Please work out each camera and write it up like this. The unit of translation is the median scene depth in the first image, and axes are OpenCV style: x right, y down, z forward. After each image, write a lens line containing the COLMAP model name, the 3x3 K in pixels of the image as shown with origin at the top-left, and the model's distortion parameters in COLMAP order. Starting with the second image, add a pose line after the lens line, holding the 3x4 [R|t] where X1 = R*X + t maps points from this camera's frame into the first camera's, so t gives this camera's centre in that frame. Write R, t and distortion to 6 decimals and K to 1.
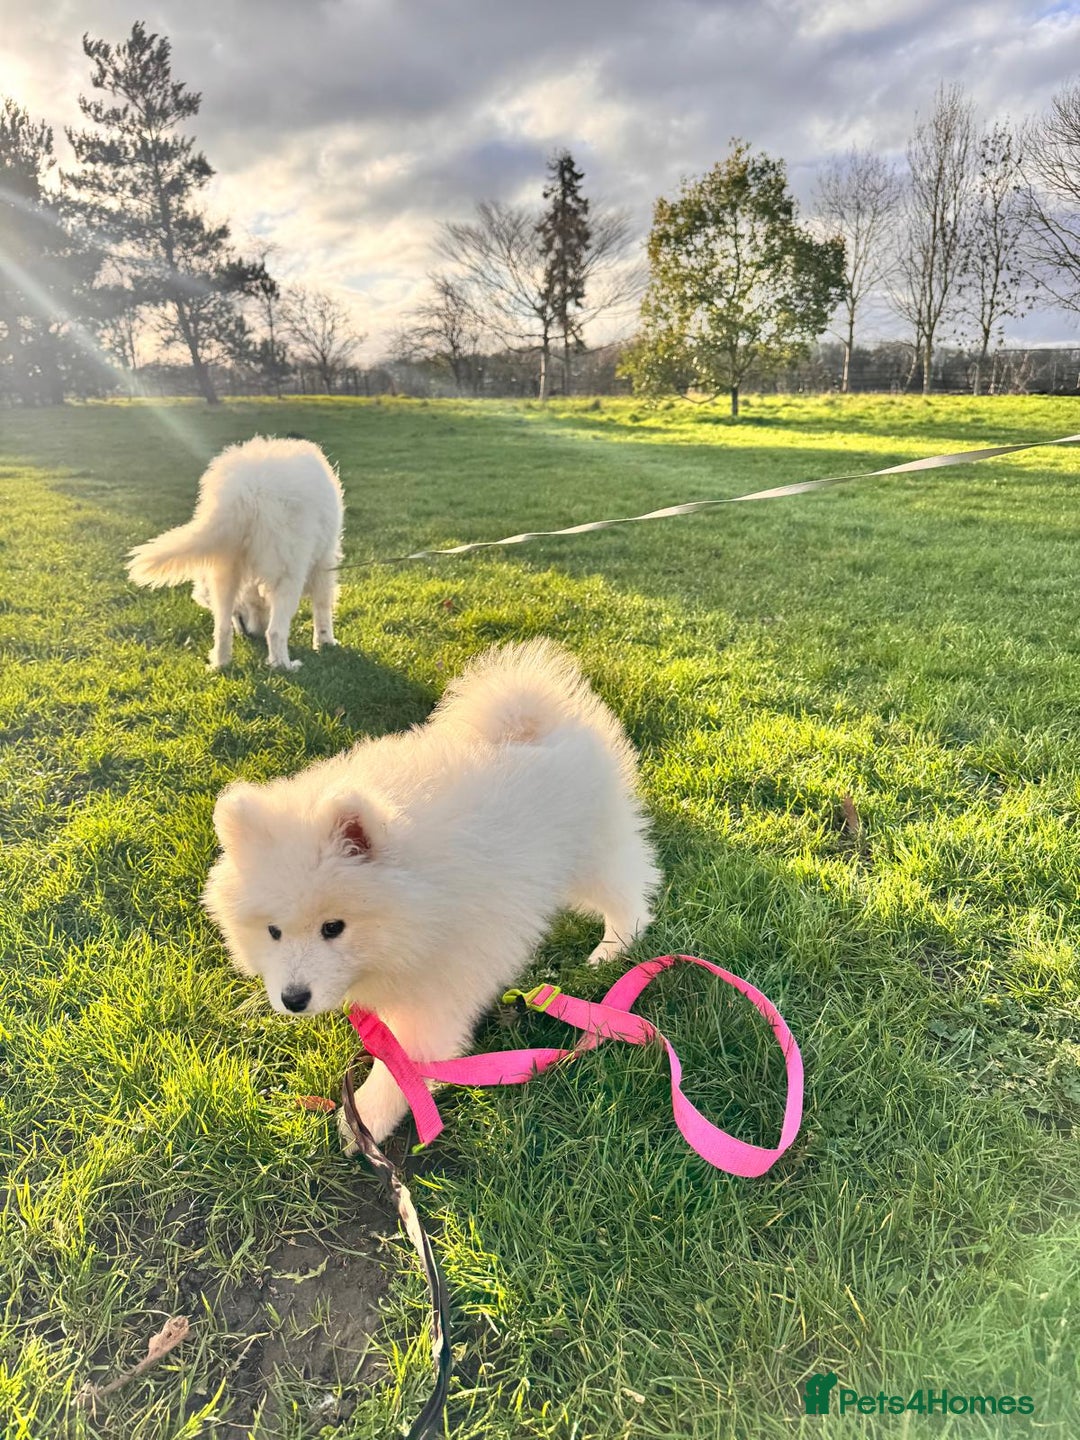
lens RADIAL K [[1039.3, 0, 540.0], [0, 1039.3, 720.0], [0, 0, 1]] dist [0.004375, 0.004230]
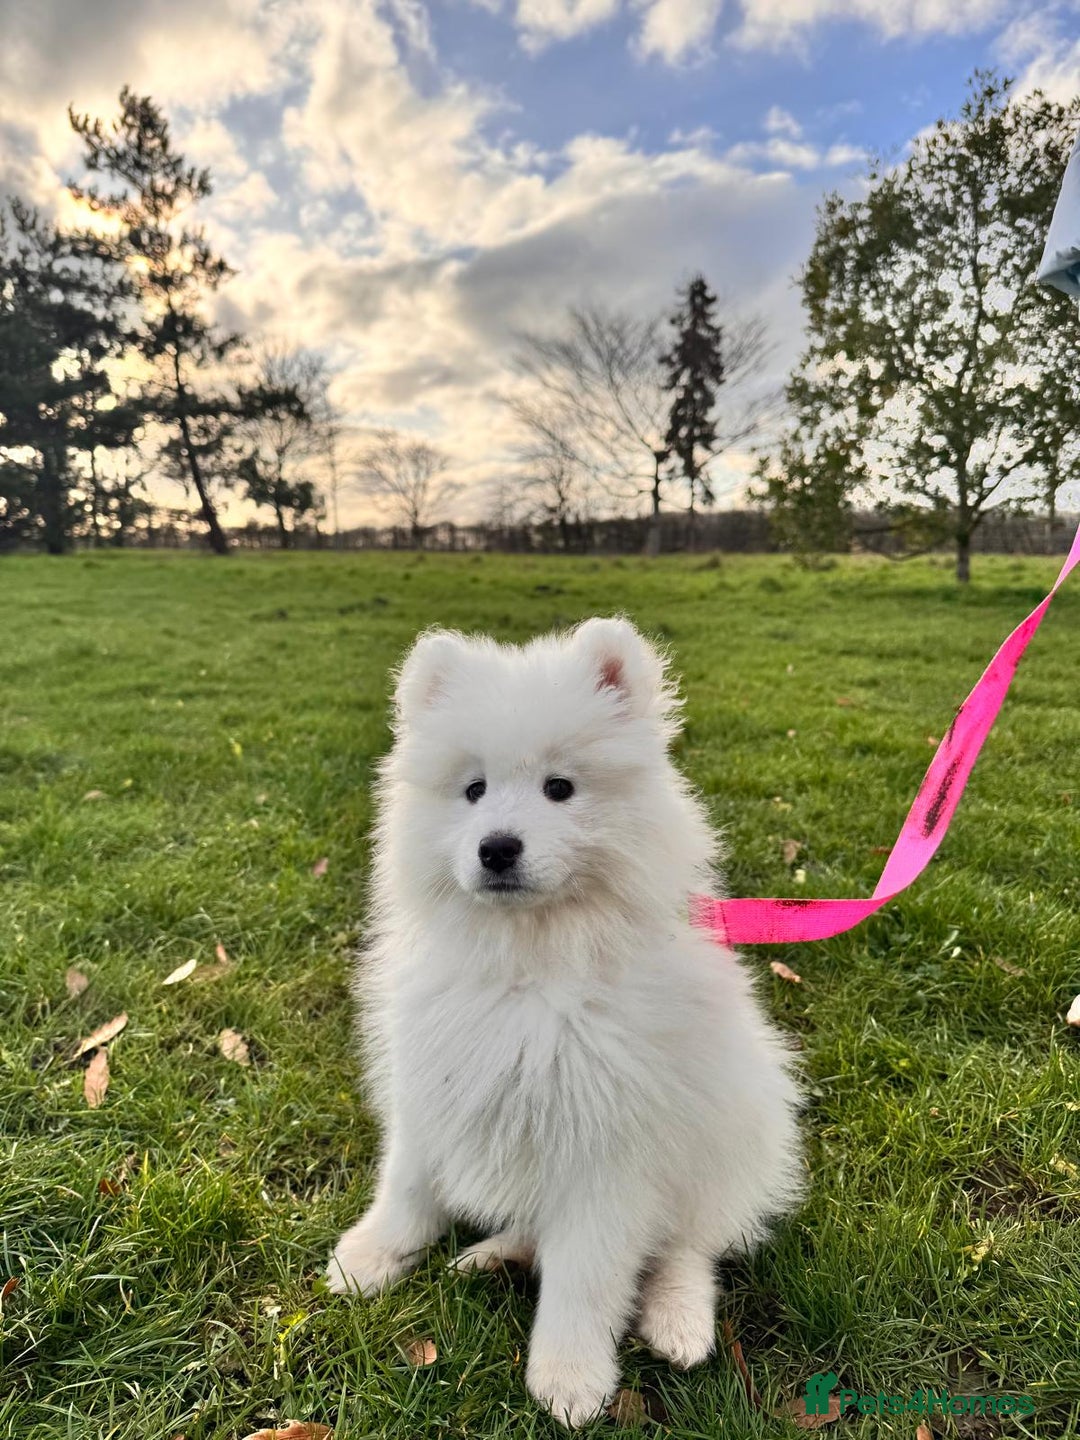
lens RADIAL K [[1039.3, 0, 540.0], [0, 1039.3, 720.0], [0, 0, 1]] dist [0.004375, 0.004230]
pose [[0.990833, 0.033878, -0.130775, 0.020900], [-0.052770, 0.988197, -0.143816, -0.065065], [0.124359, 0.149398, 0.980926, 0.219148]]
